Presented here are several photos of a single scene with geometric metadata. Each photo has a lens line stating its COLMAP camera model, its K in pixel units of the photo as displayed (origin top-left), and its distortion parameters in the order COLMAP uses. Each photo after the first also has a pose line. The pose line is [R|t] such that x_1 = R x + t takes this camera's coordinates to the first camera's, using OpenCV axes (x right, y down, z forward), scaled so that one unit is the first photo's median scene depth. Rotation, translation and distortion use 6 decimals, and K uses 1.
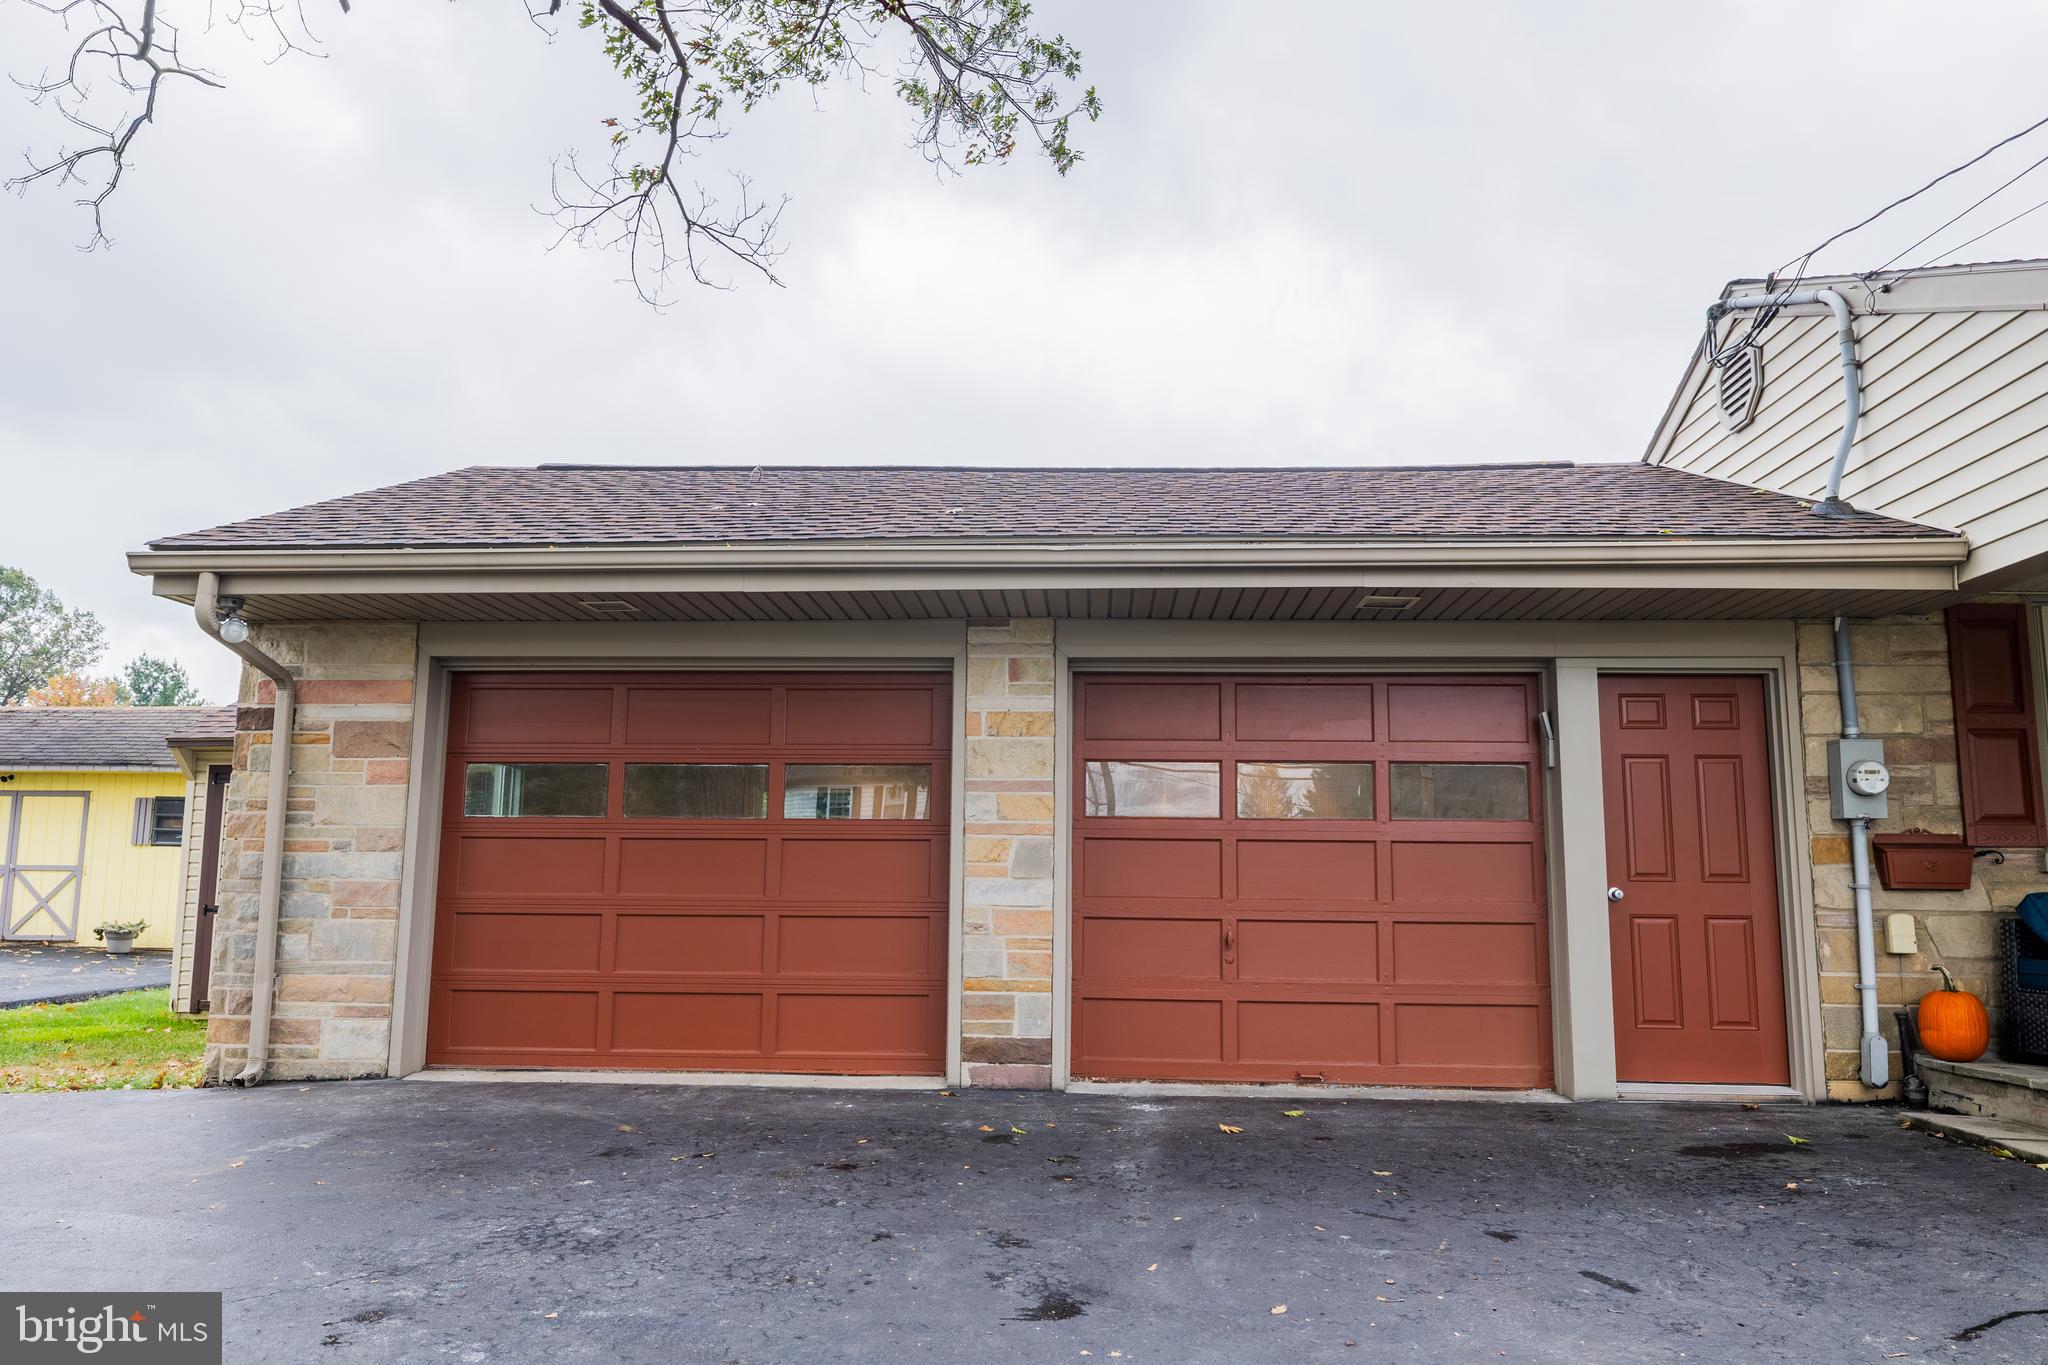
lens RADIAL K [[1393.9, 0, 1015.6], [0, 1393.9, 697.4], [0, 0, 1]] dist [-0.001456, 0.000299]
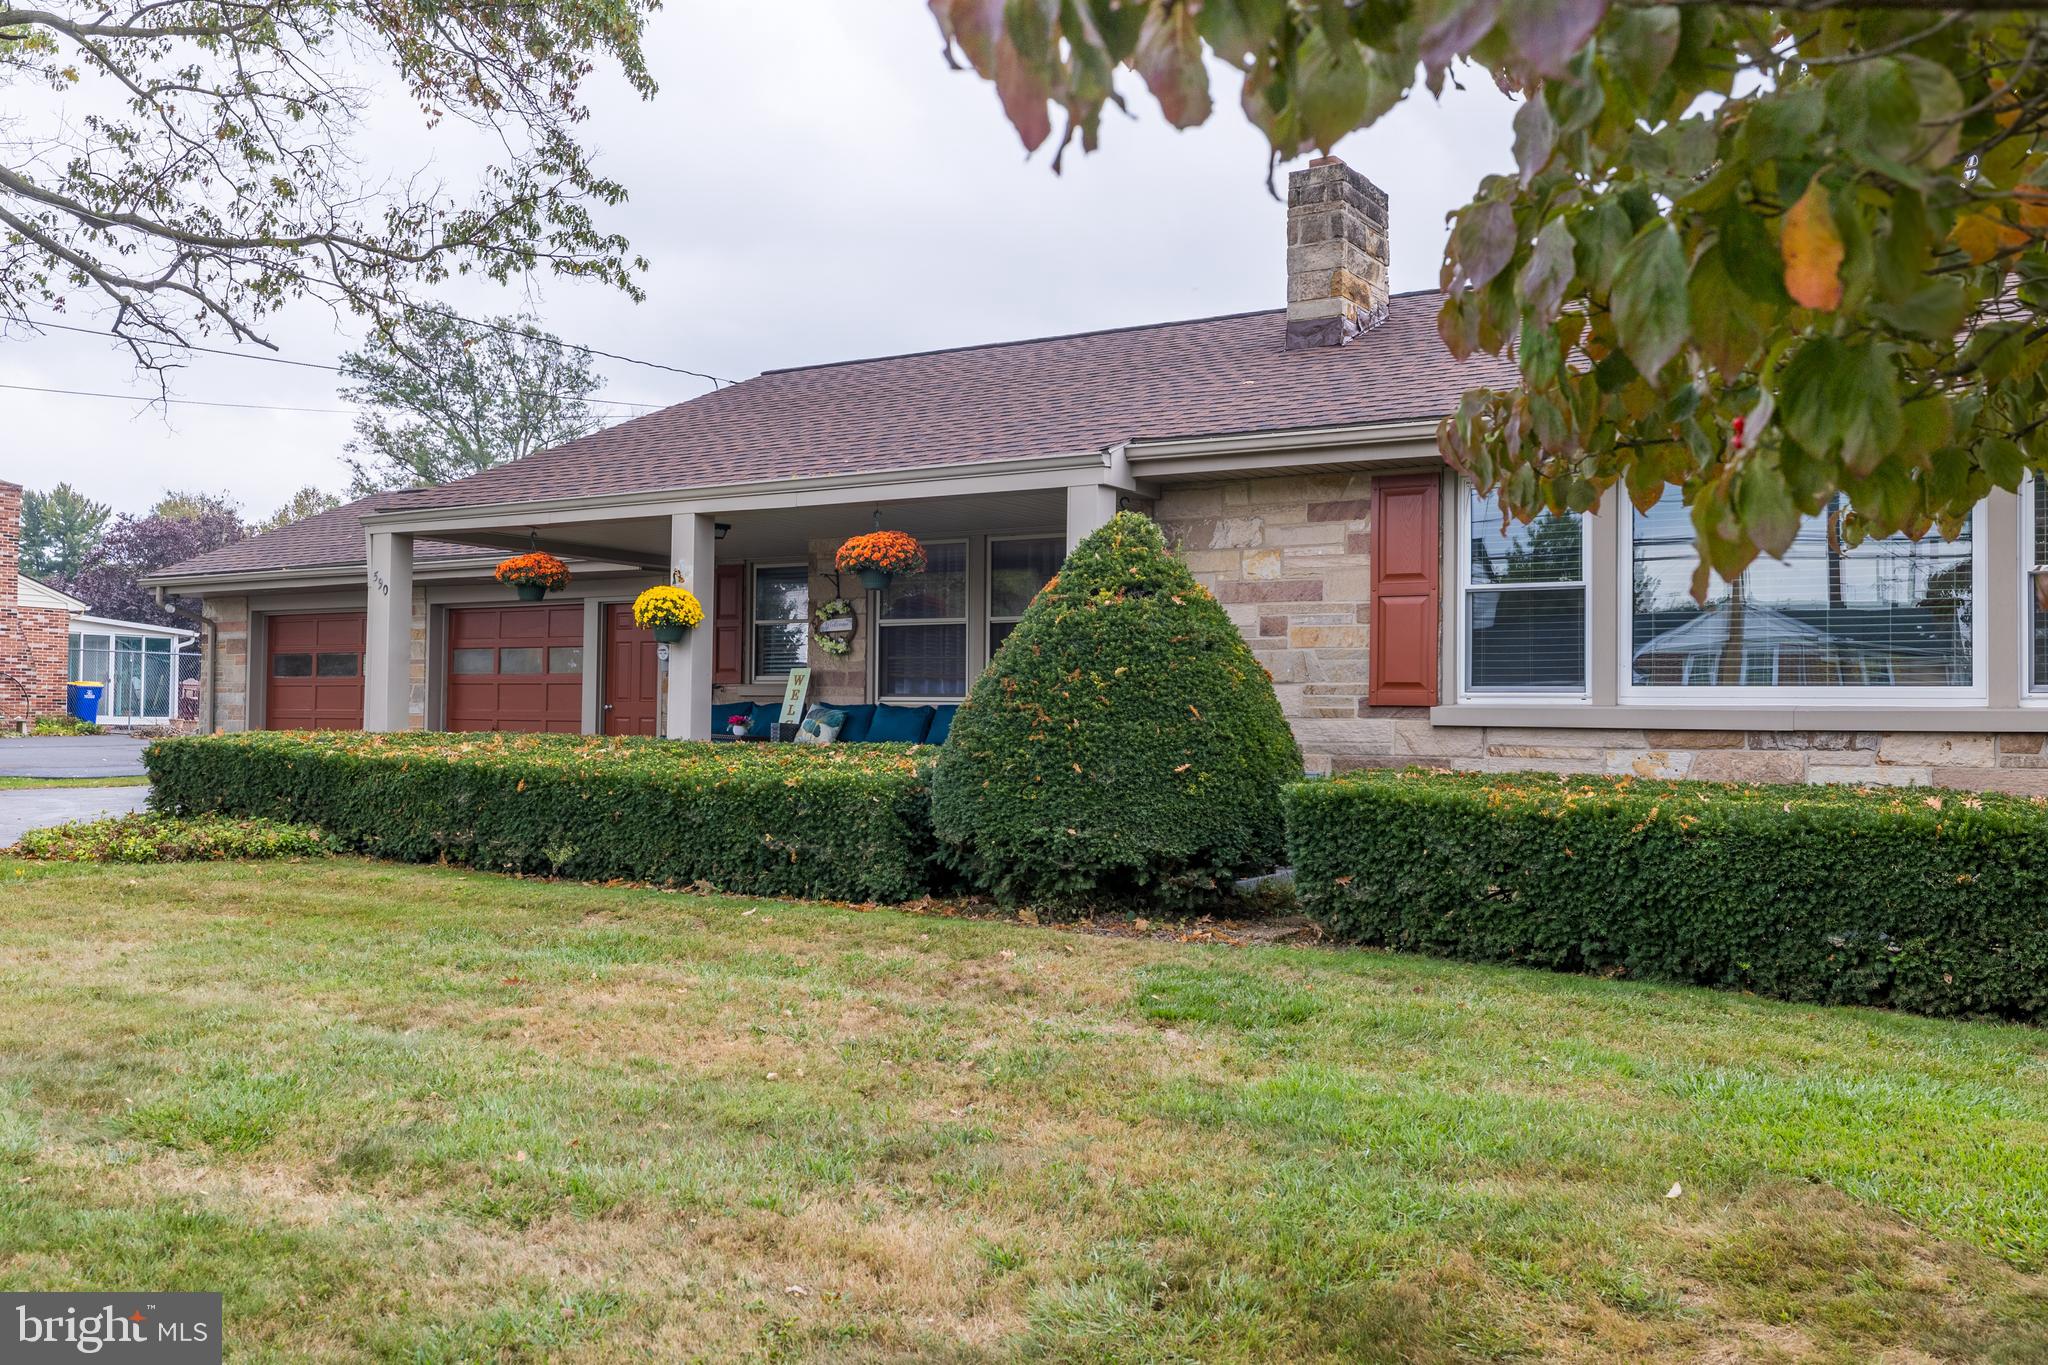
lens RADIAL K [[1699.0, 0, 1011.5], [0, 1699.0, 696.4], [0, 0, 1]] dist [-0.003846, -0.001114]
pose [[0.877339, -0.007651, -0.479811, 2.243448], [0.065792, 0.992348, 0.104479, -0.108577], [0.475340, -0.123231, 0.871129, -0.992155]]
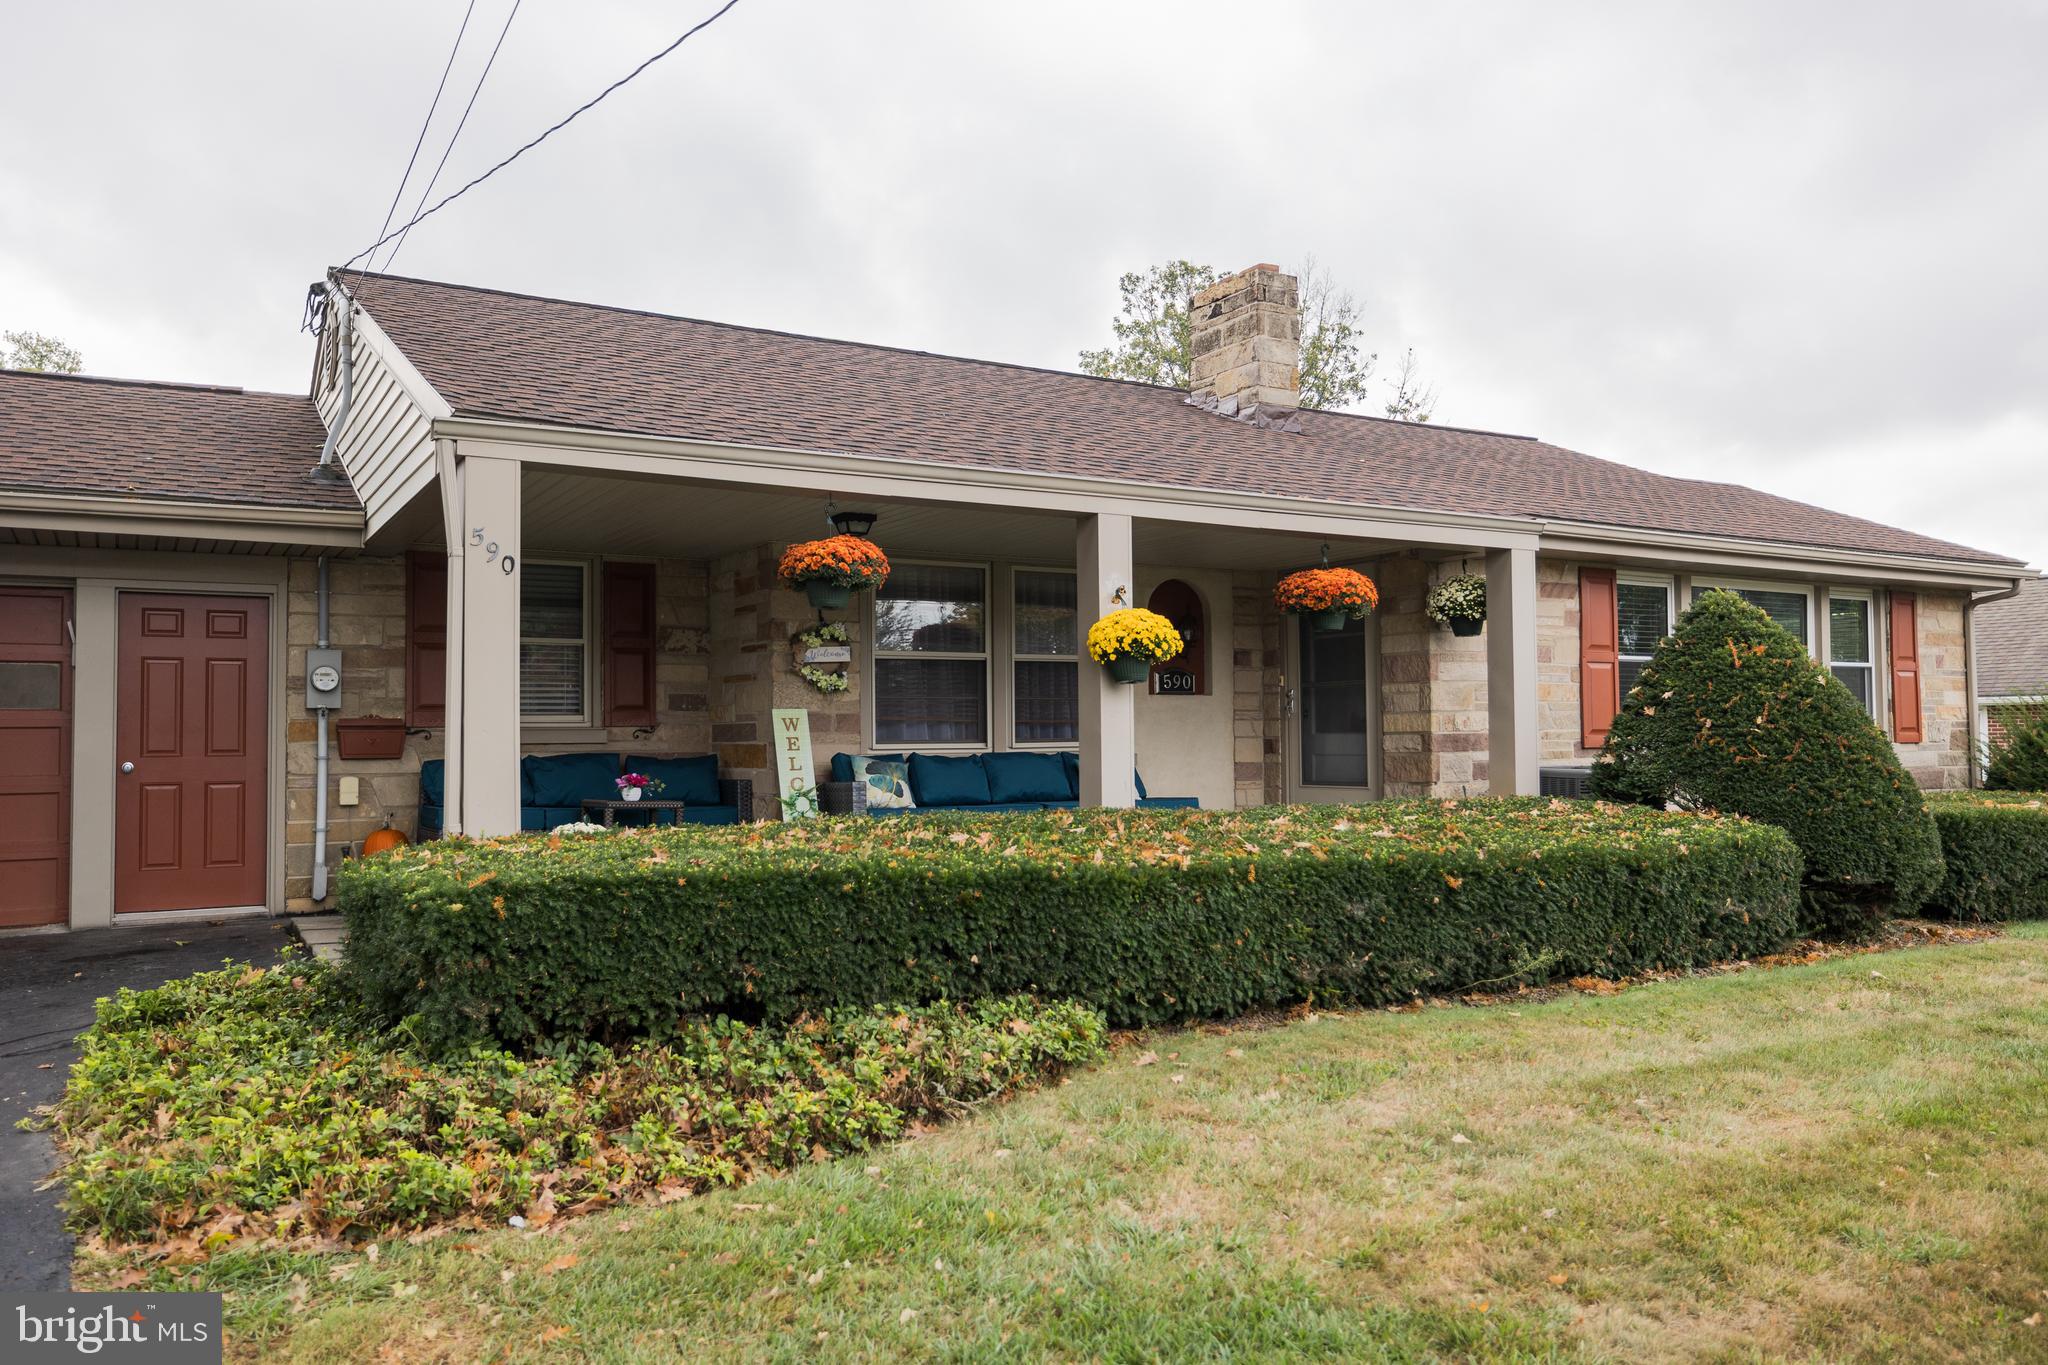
lens RADIAL K [[1471.2, 0, 1010.7], [0, 1471.2, 687.3], [0, 0, 1]] dist [-0.005944, 0.003009]
pose [[0.835057, 0.000878, 0.550163, 0.365966], [-0.059971, 0.994185, 0.089439, -0.098012], [-0.546885, -0.107681, 0.830254, -0.535101]]
